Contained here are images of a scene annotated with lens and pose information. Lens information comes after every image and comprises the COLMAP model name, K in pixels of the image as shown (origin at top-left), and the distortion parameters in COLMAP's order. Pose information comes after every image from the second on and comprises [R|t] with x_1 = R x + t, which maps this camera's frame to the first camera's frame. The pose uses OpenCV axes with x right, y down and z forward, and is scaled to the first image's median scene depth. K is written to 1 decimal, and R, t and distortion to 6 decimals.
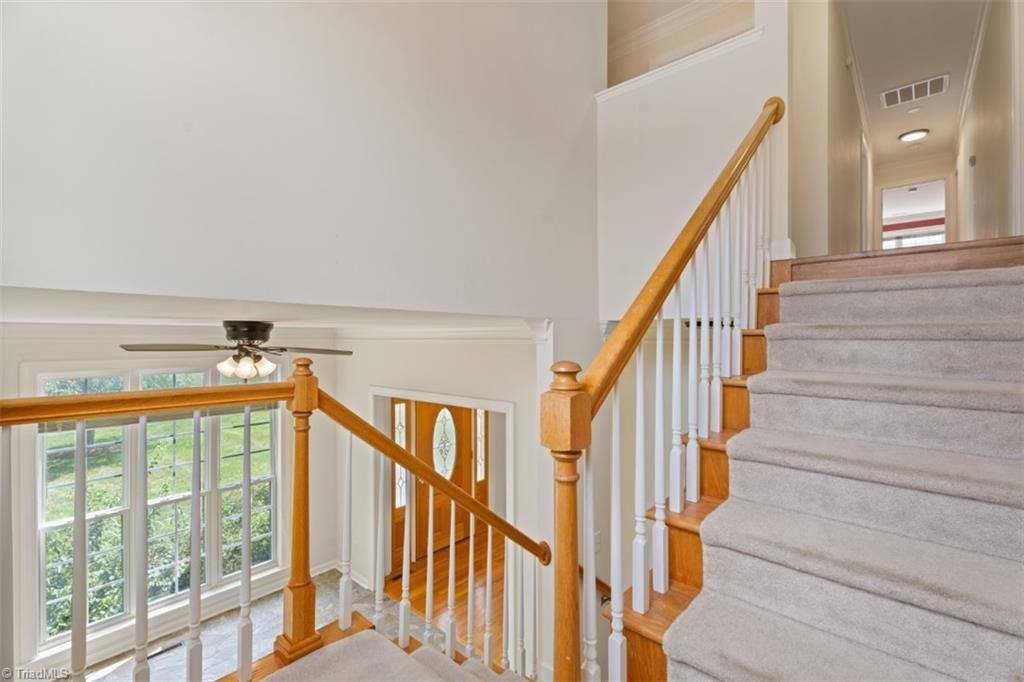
lens RADIAL K [[459.5, 0, 512.1], [0, 459.5, 338.3], [0, 0, 1]] dist [0.001325, 0.001020]
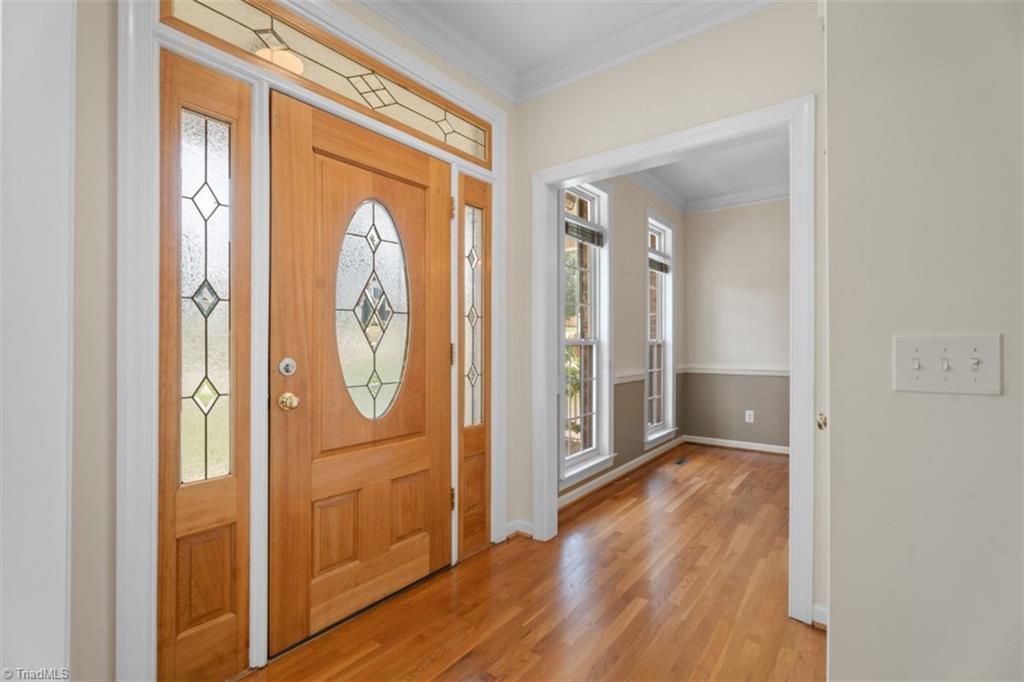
lens RADIAL K [[459.5, 0, 510.6], [0, 459.5, 337.2], [0, 0, 1]] dist [0.001325, 0.001020]
pose [[0.998516, 0.001230, 0.054446, -0.061378], [-0.000822, 0.999971, -0.007513, 0.252794], [-0.054454, 0.007457, 0.998488, 0.634004]]
